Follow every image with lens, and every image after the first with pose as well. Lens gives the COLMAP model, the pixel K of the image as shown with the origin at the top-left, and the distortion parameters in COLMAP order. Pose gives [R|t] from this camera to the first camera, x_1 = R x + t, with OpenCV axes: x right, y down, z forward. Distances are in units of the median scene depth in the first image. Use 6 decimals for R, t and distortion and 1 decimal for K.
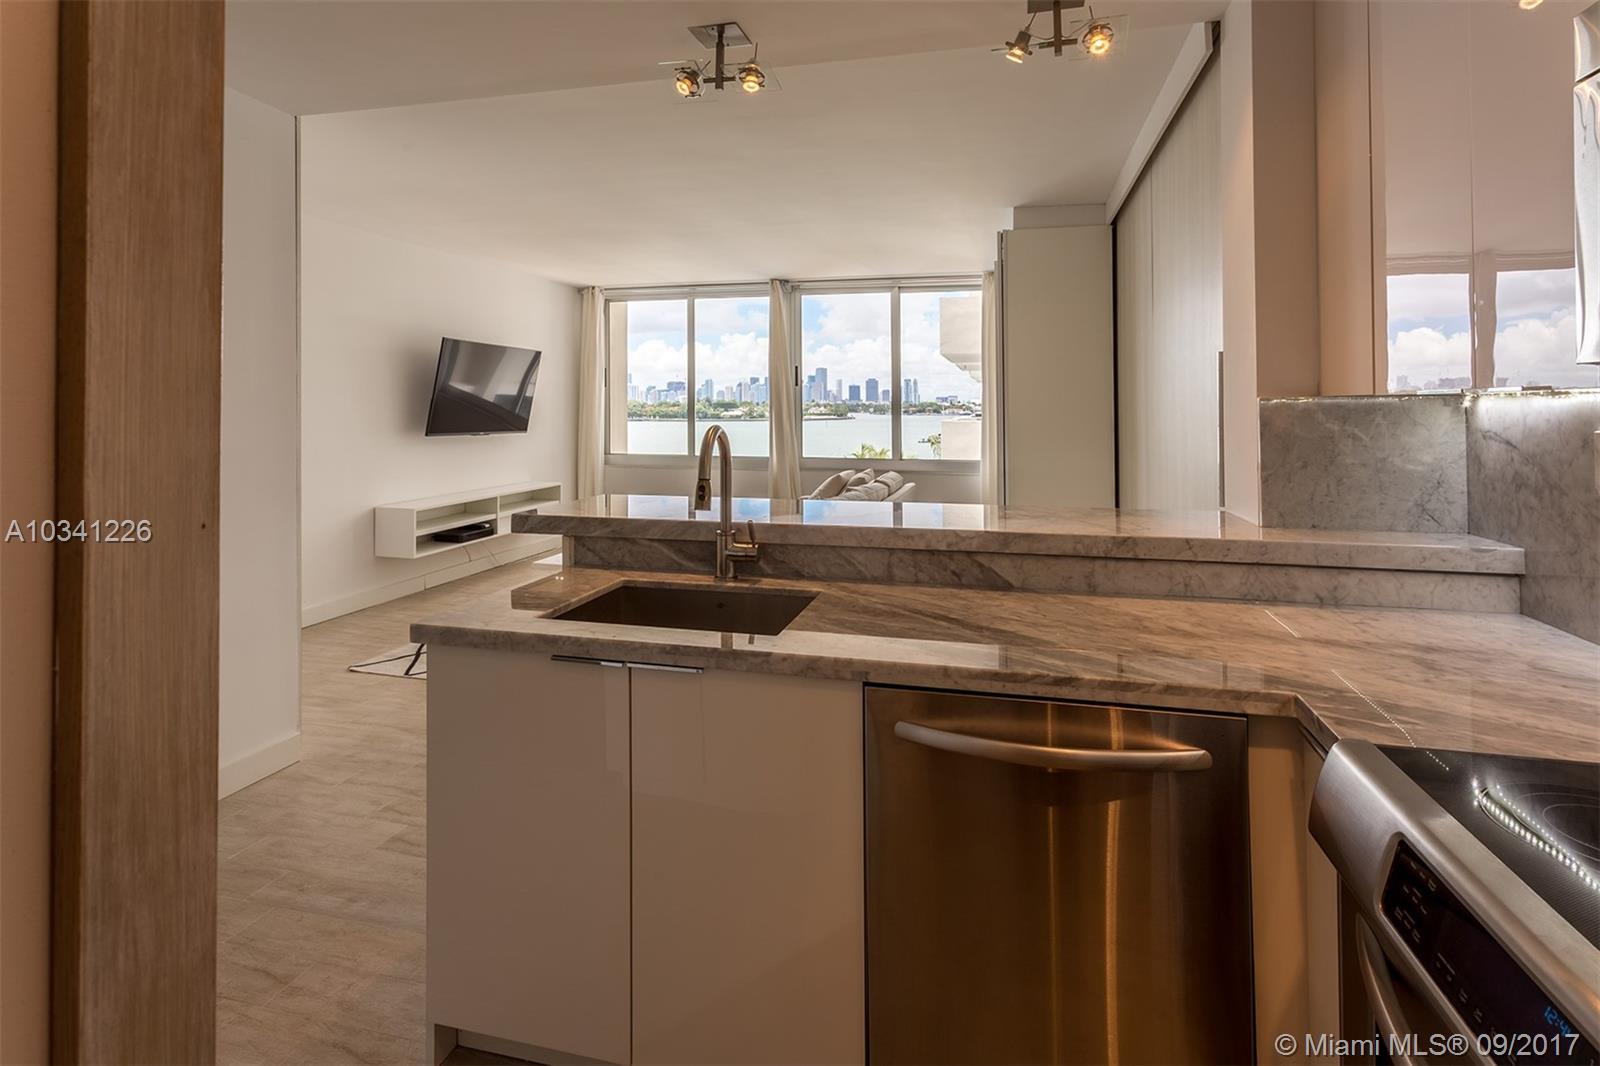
lens RADIAL K [[888.4, 0, 799.9], [0, 888.4, 394.0], [0, 0, 1]] dist [-0.001074, -0.000036]
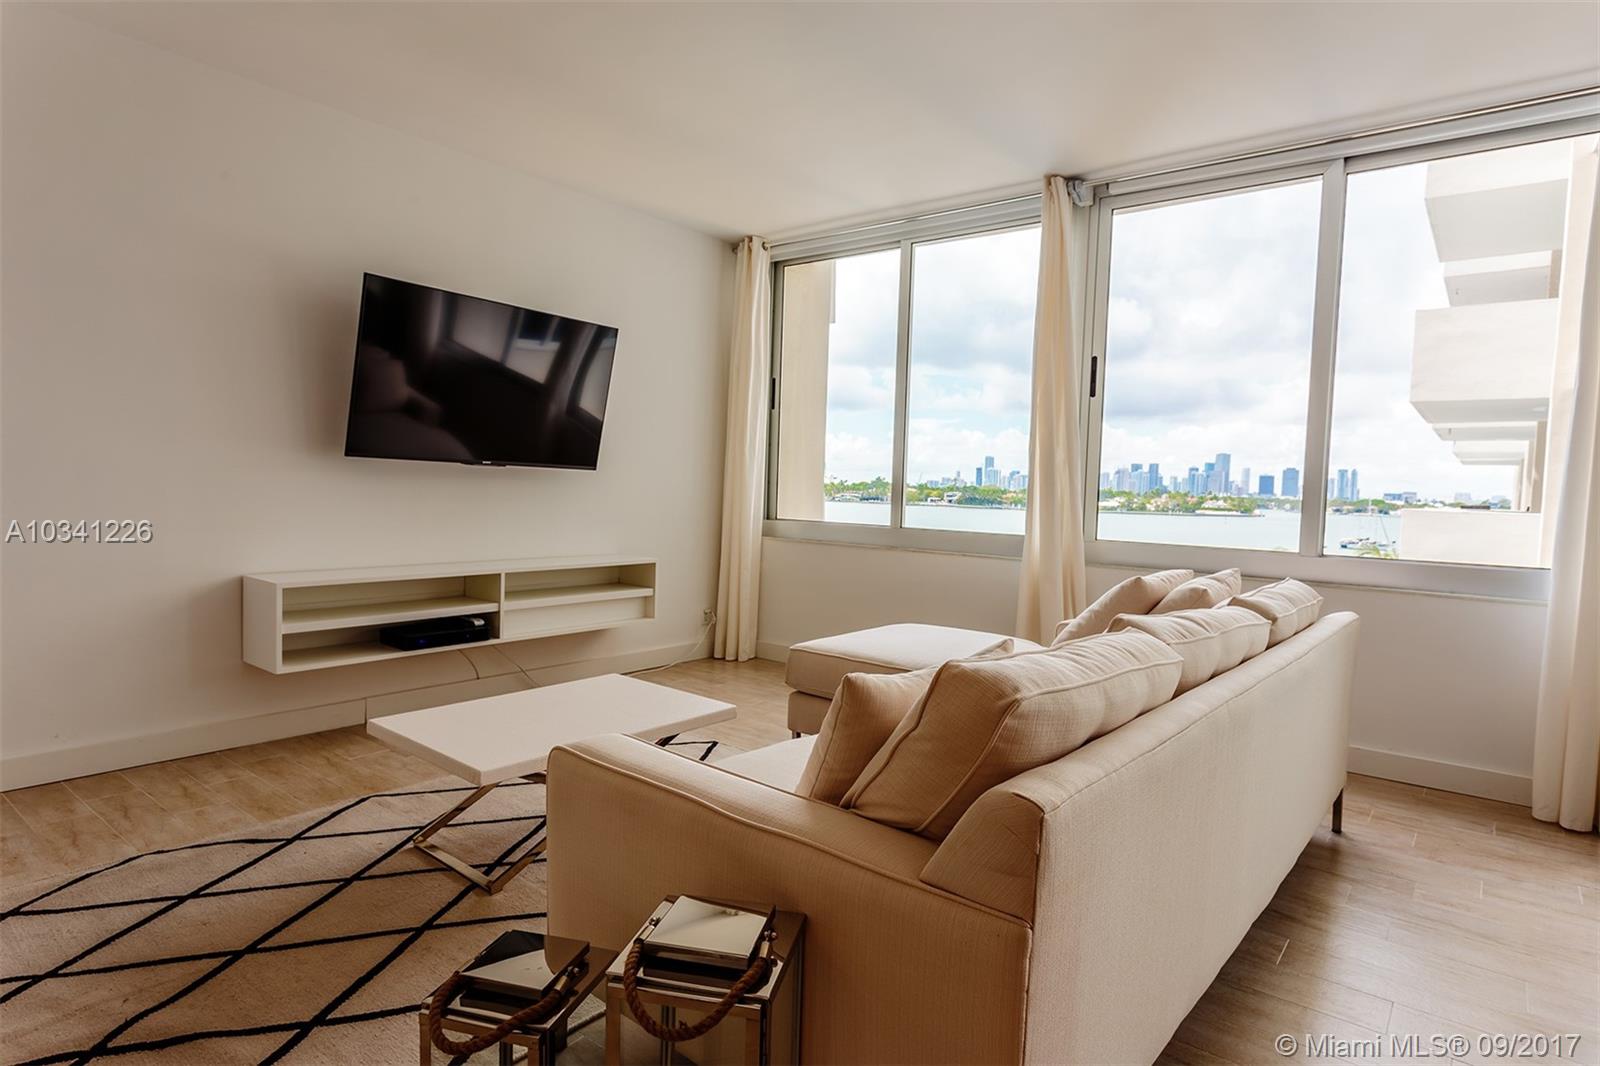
lens RADIAL K [[896.7, 0, 795.9], [0, 896.7, 538.7], [0, 0, 1]] dist [-0.000556, -0.000197]
pose [[0.910623, 0.053755, -0.409726, 0.052646], [-0.029191, 0.997394, 0.065978, 0.040175], [0.412205, -0.048121, 0.909820, 0.448120]]
